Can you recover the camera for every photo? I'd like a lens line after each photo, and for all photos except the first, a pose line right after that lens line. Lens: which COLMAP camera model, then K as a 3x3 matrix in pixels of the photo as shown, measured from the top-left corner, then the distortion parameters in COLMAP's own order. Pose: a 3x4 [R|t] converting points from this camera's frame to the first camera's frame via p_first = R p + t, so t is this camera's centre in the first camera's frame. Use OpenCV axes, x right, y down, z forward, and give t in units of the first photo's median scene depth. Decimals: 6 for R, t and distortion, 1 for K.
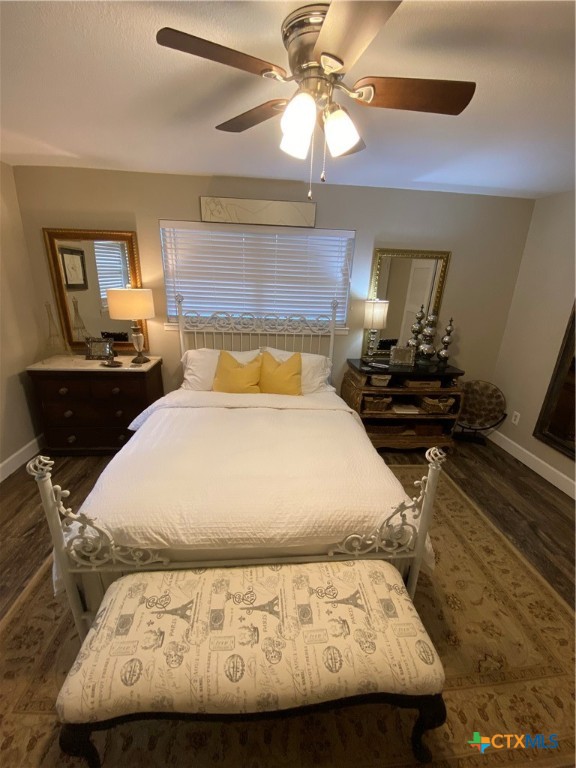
lens RADIAL K [[312.7, 0, 290.1], [0, 312.7, 385.5], [0, 0, 1]] dist [0.044879, -0.037953]
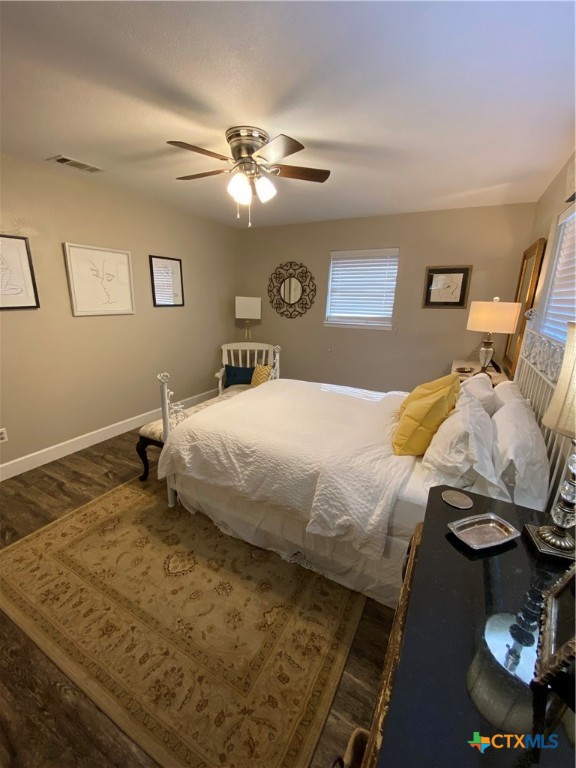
lens RADIAL K [[316.3, 0, 289.6], [0, 316.3, 381.8], [0, 0, 1]] dist [0.001940, -0.012657]
pose [[-0.547301, 0.171166, -0.819246, 0.606735], [-0.313163, 0.865873, 0.390118, -0.244790], [0.776138, 0.470069, -0.420290, 0.928301]]
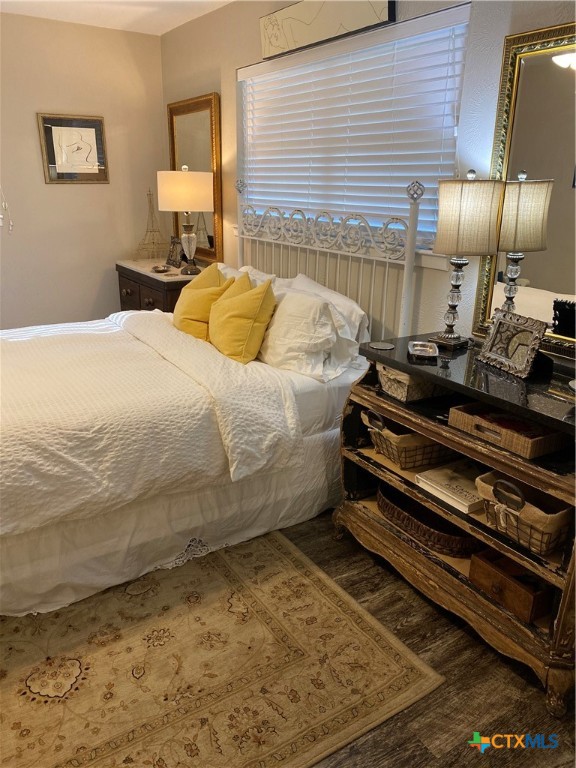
lens RADIAL K [[593.7, 0, 285.2], [0, 593.7, 379.6], [0, 0, 1]] dist [0.070324, -0.097025]
pose [[0.469644, 0.250443, -0.846589, 0.834746], [-0.282109, 0.951218, 0.124895, -0.072630], [0.836570, 0.180174, 0.517386, 0.498649]]
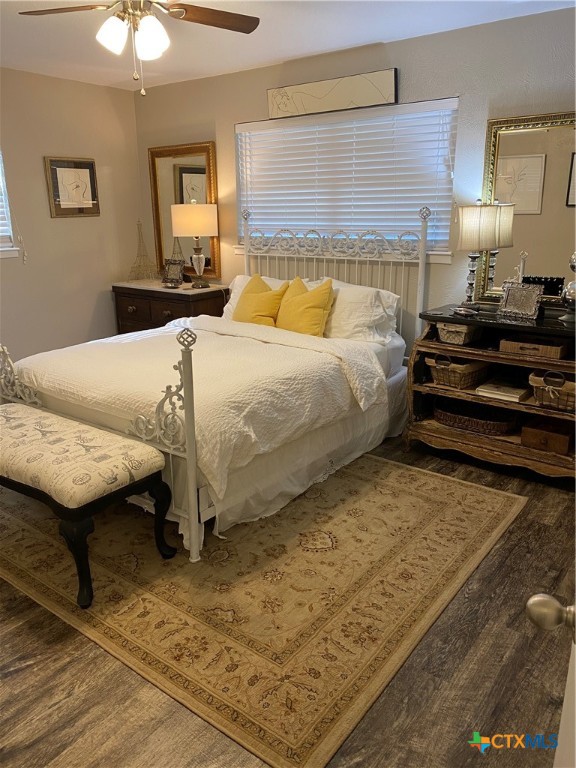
lens RADIAL K [[593.7, 0, 285.2], [0, 593.7, 379.6], [0, 0, 1]] dist [0.070324, -0.097025]
pose [[0.740114, 0.140731, -0.657591, 0.807585], [-0.182684, 0.983160, 0.004797, 0.122483], [0.647192, 0.116581, 0.753360, -0.064355]]
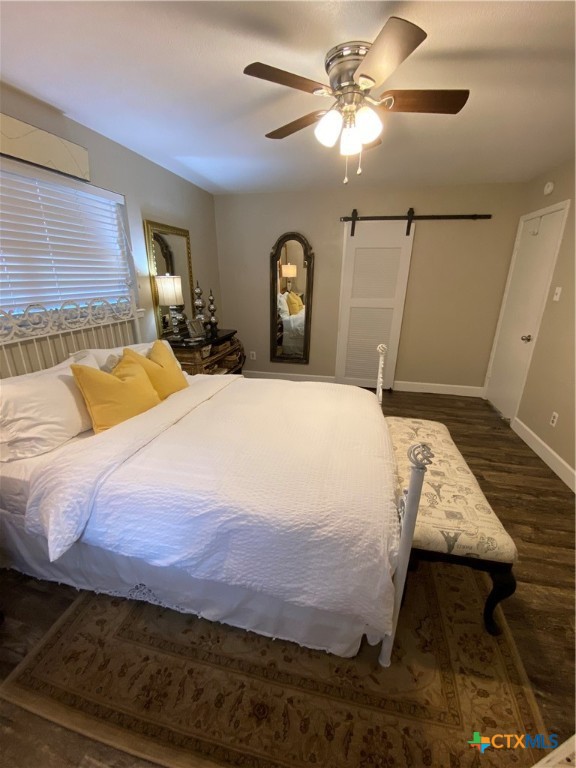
lens RADIAL K [[312.7, 0, 290.1], [0, 312.7, 385.5], [0, 0, 1]] dist [0.044879, -0.037953]
pose [[0.293938, -0.347711, 0.890336, -0.600703], [0.308894, 0.916058, 0.255777, -0.093196], [-0.904536, 0.199837, 0.376670, 0.360739]]
